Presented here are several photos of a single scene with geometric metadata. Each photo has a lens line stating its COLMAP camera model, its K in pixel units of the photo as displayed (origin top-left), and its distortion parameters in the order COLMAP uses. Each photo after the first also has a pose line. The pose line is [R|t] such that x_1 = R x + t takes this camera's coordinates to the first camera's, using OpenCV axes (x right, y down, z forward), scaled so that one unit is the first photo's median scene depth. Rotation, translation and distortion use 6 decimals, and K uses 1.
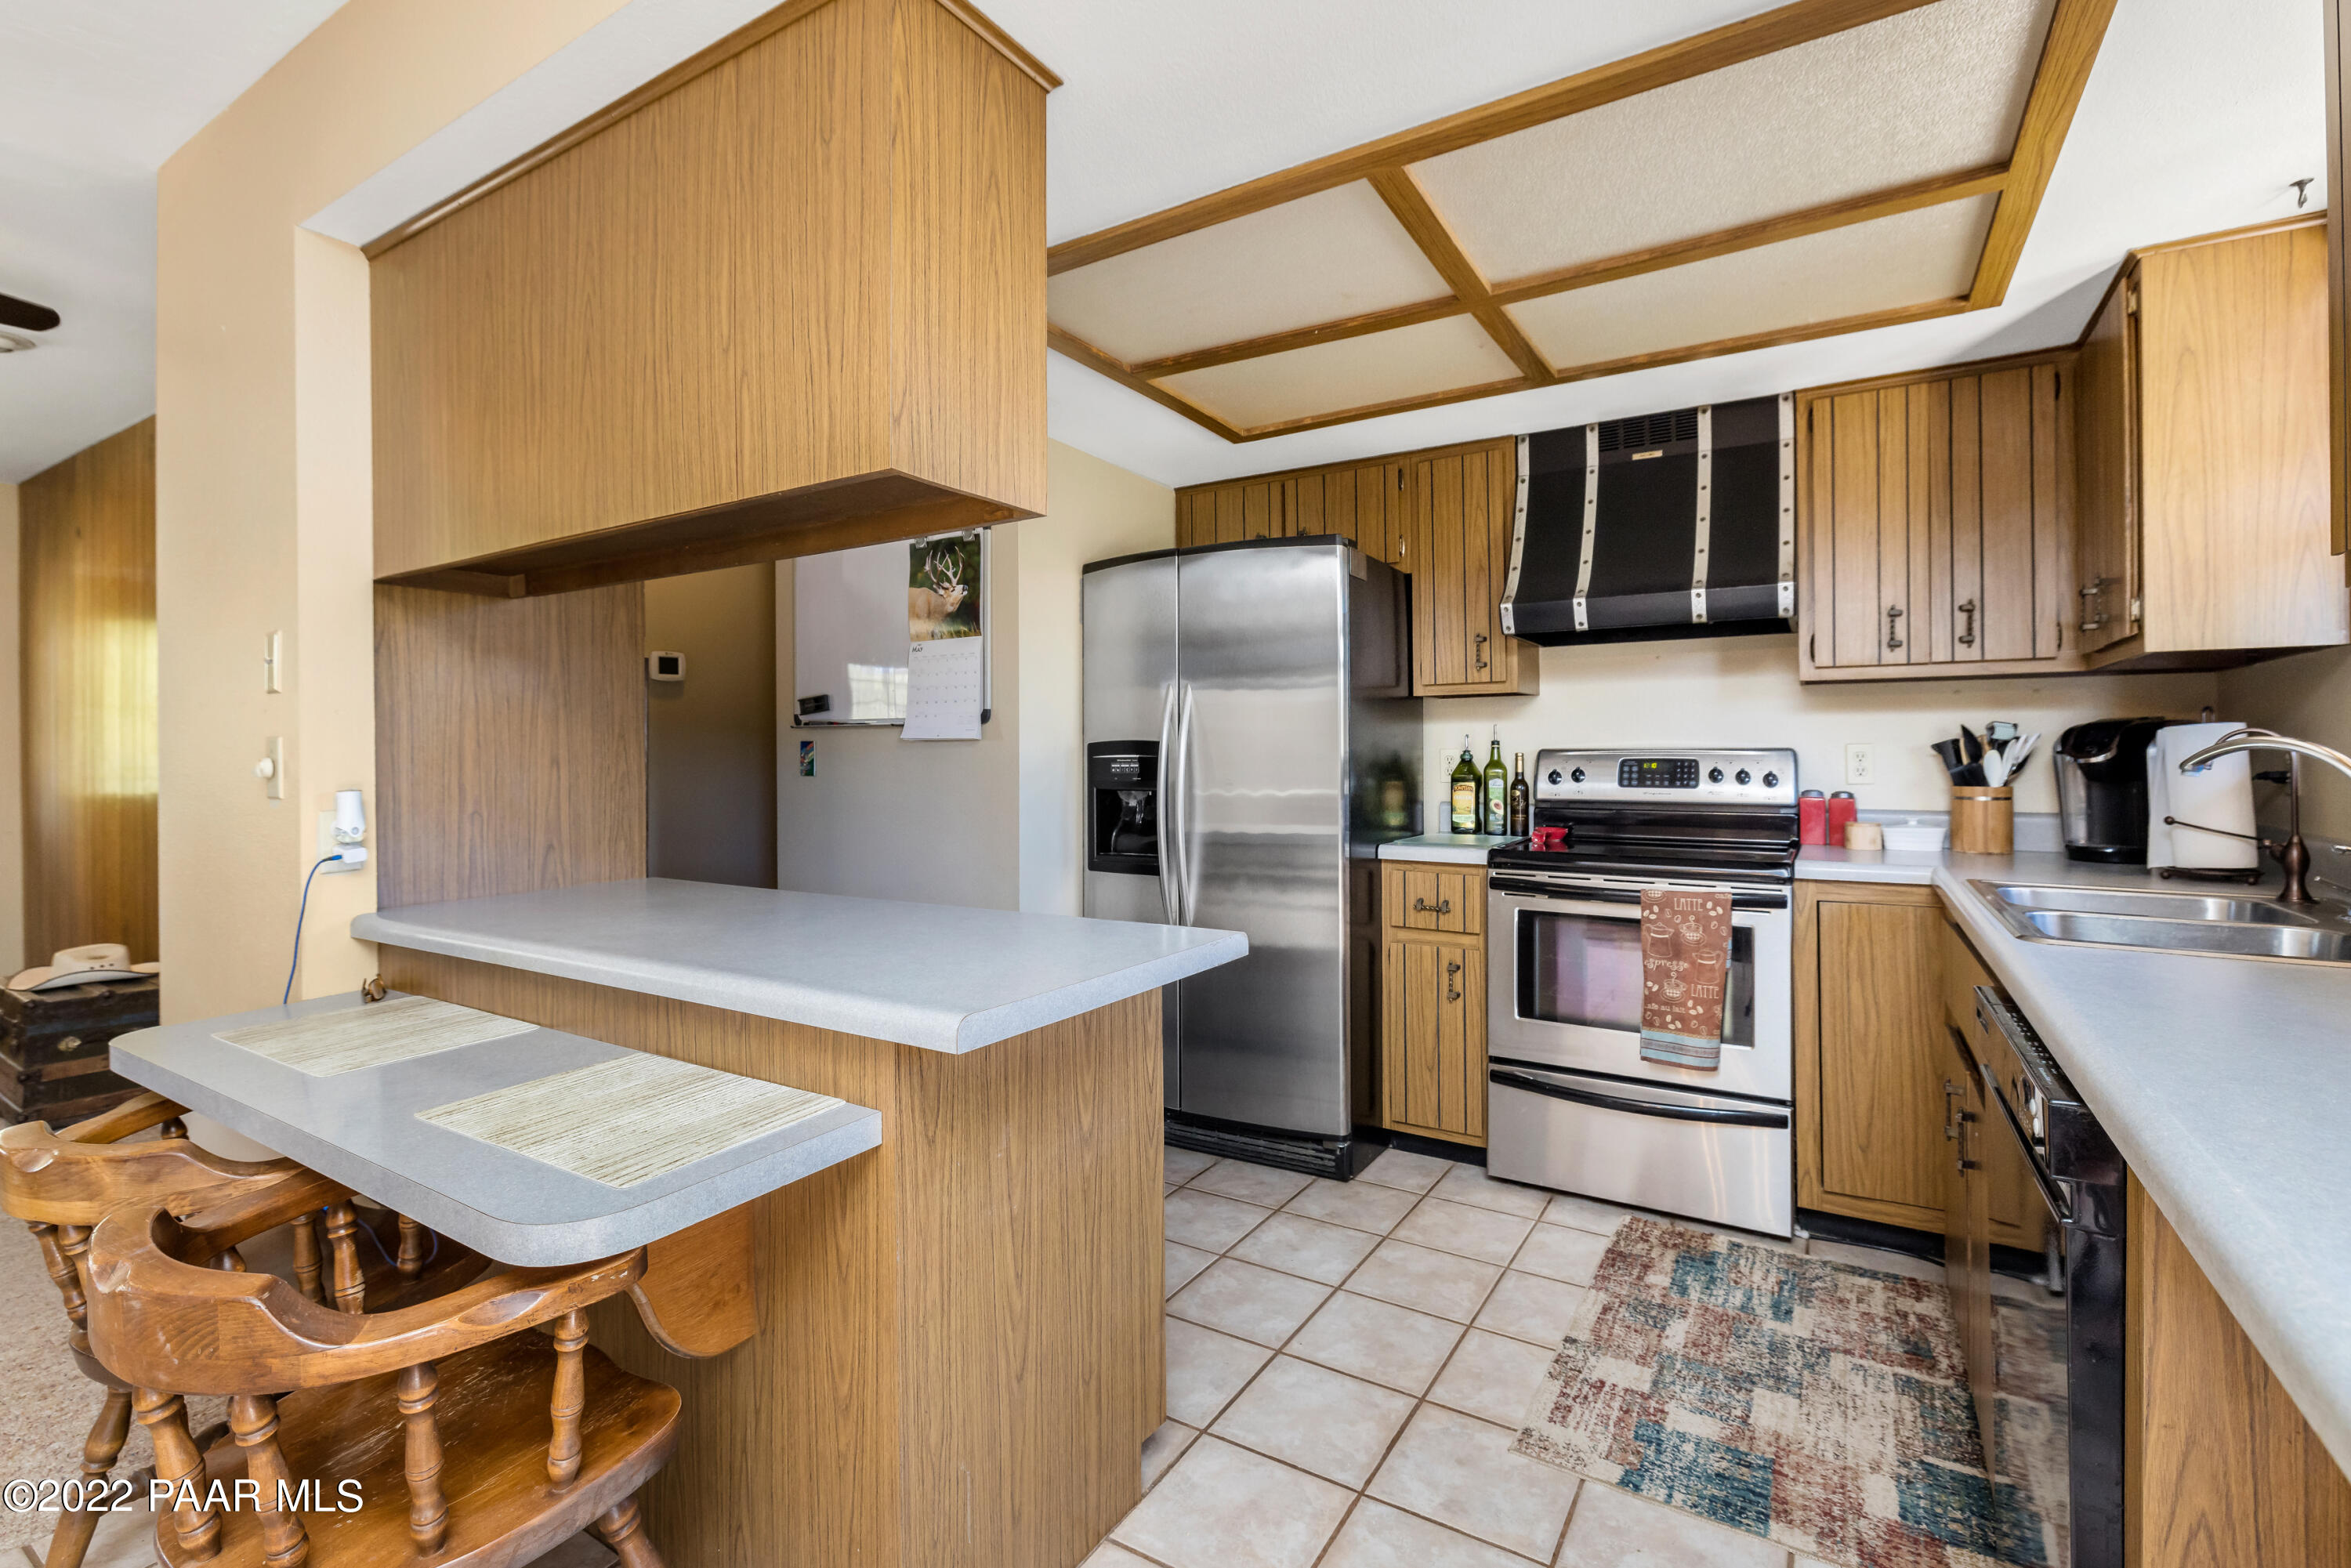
lens RADIAL K [[1084.2, 0, 1178.4], [0, 1084.2, 752.3], [0, 0, 1]] dist [0.002182, 0.000409]
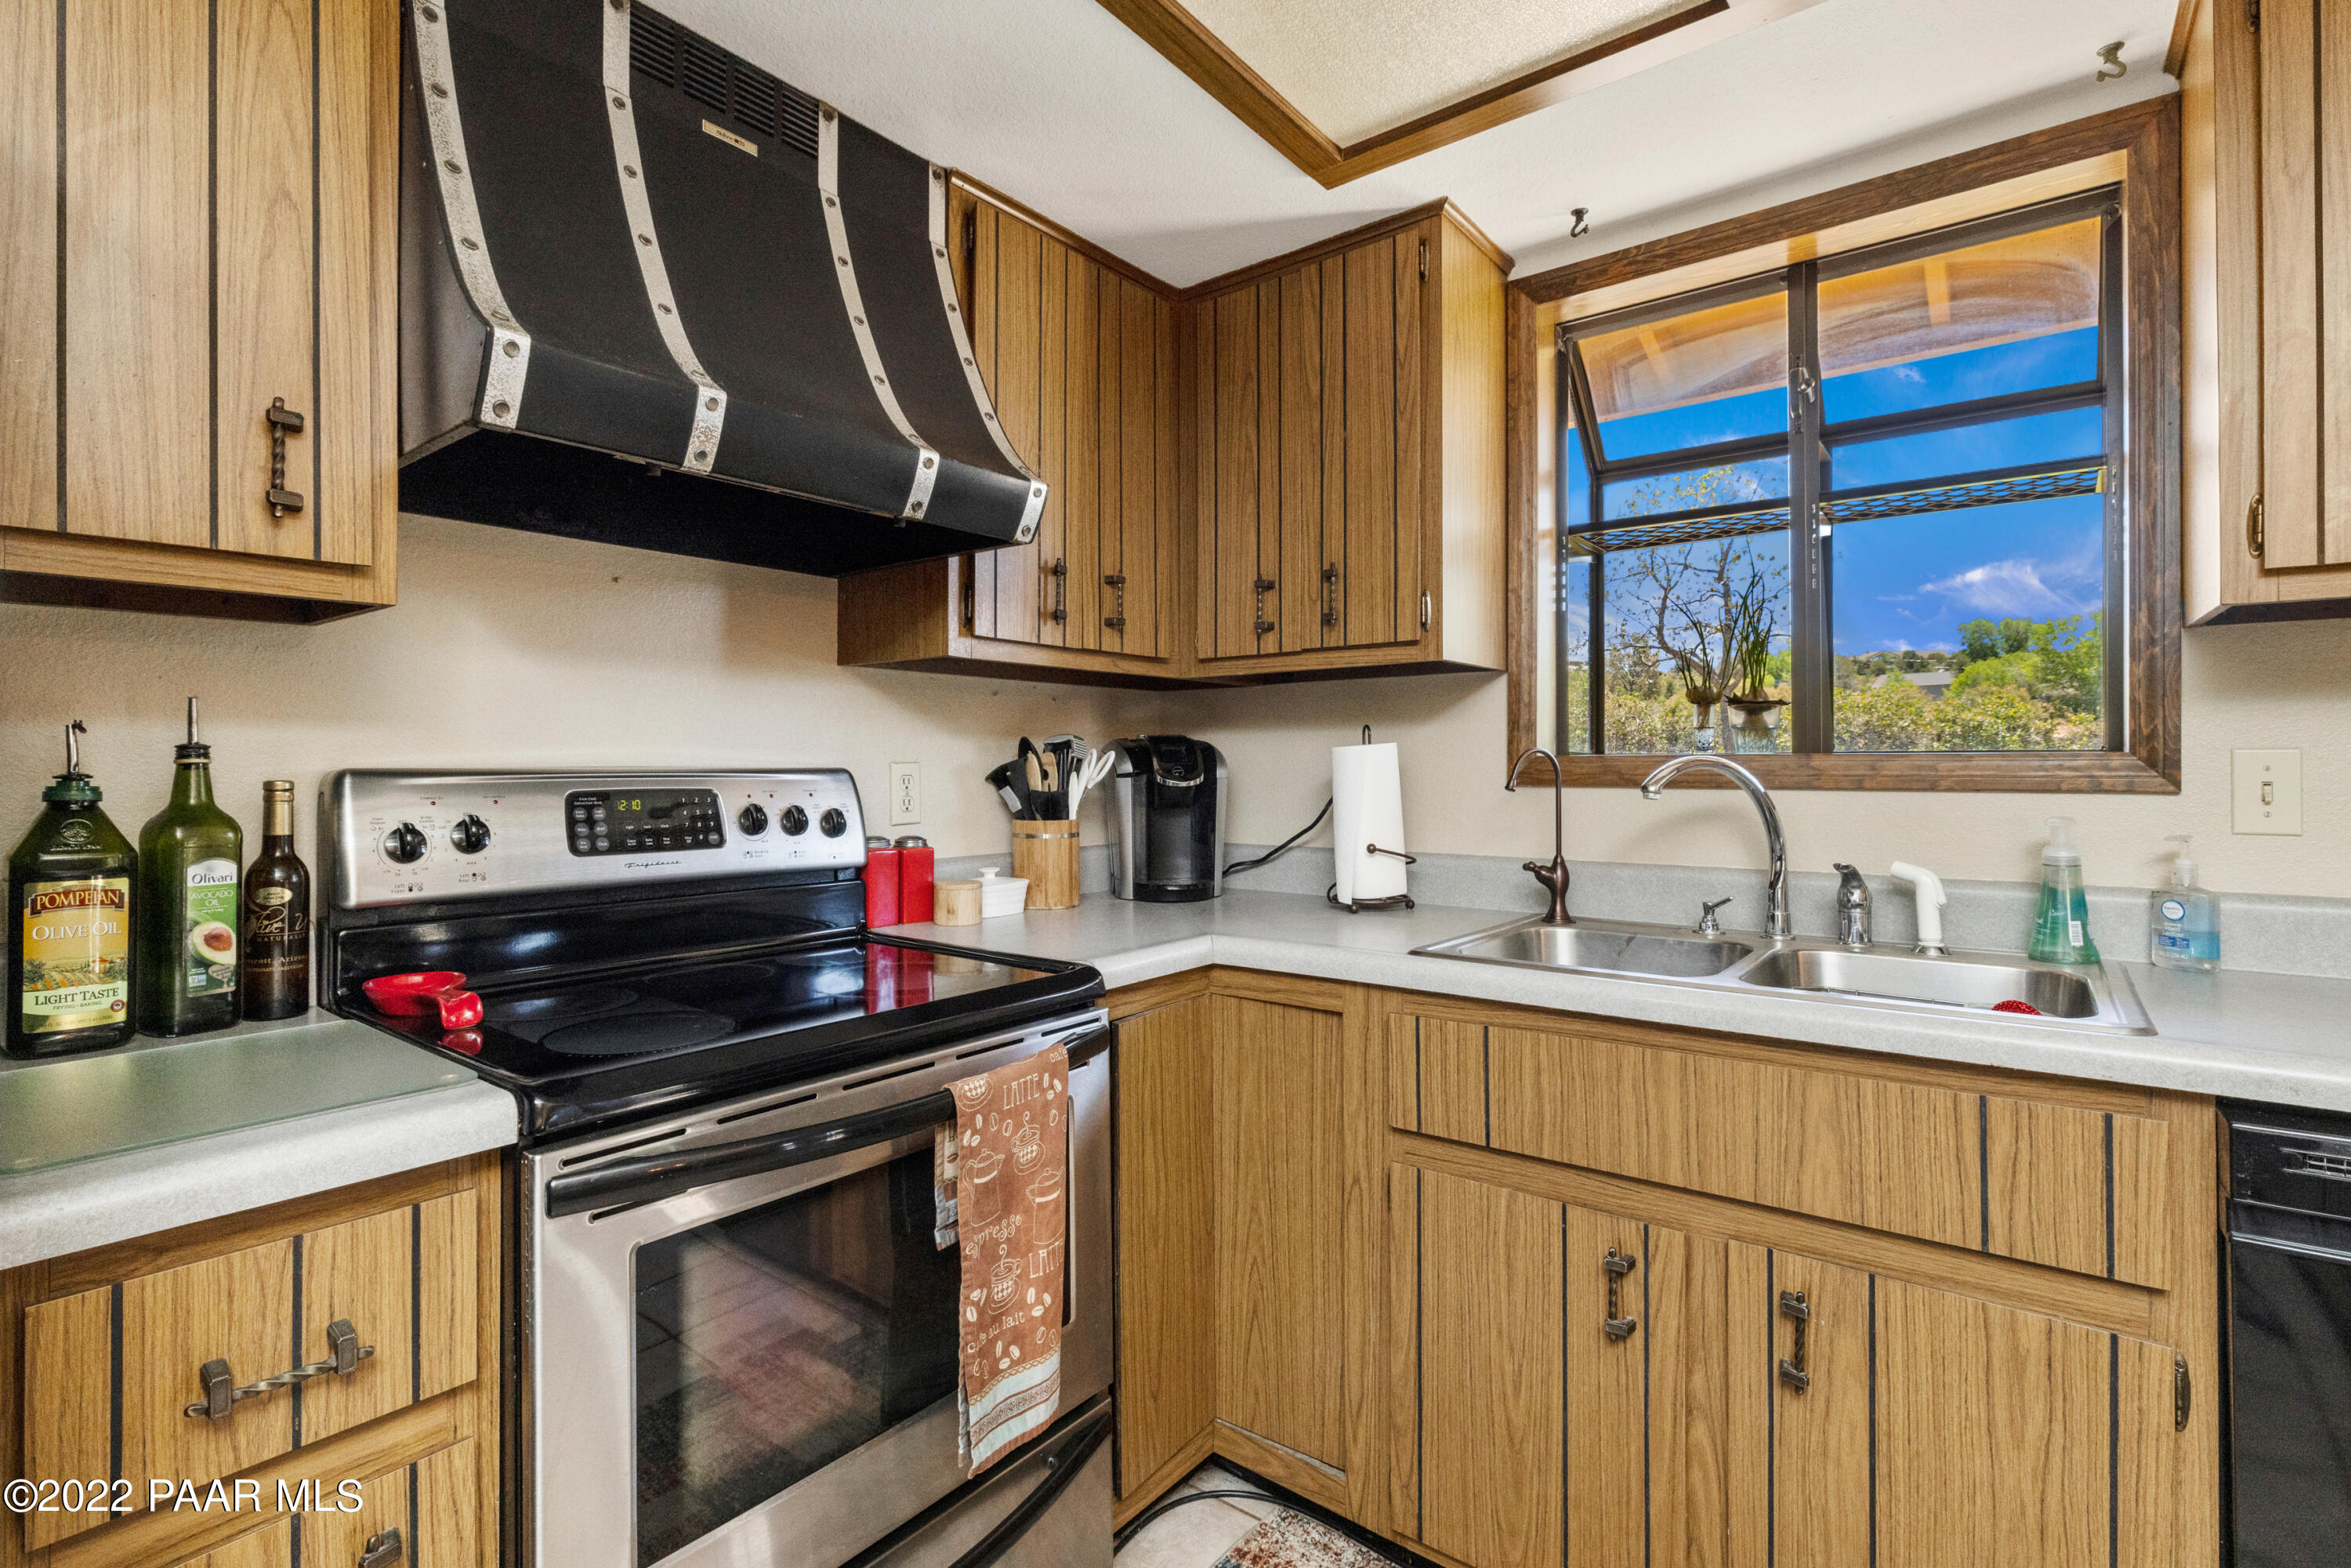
lens RADIAL K [[1084.2, 0, 1178.4], [0, 1084.2, 752.3], [0, 0, 1]] dist [0.002182, 0.000409]
pose [[0.097480, 0.017219, 0.995088, -0.007520], [0.002611, 0.999842, -0.017557, -0.002122], [-0.995234, 0.004310, 0.097420, 0.761880]]
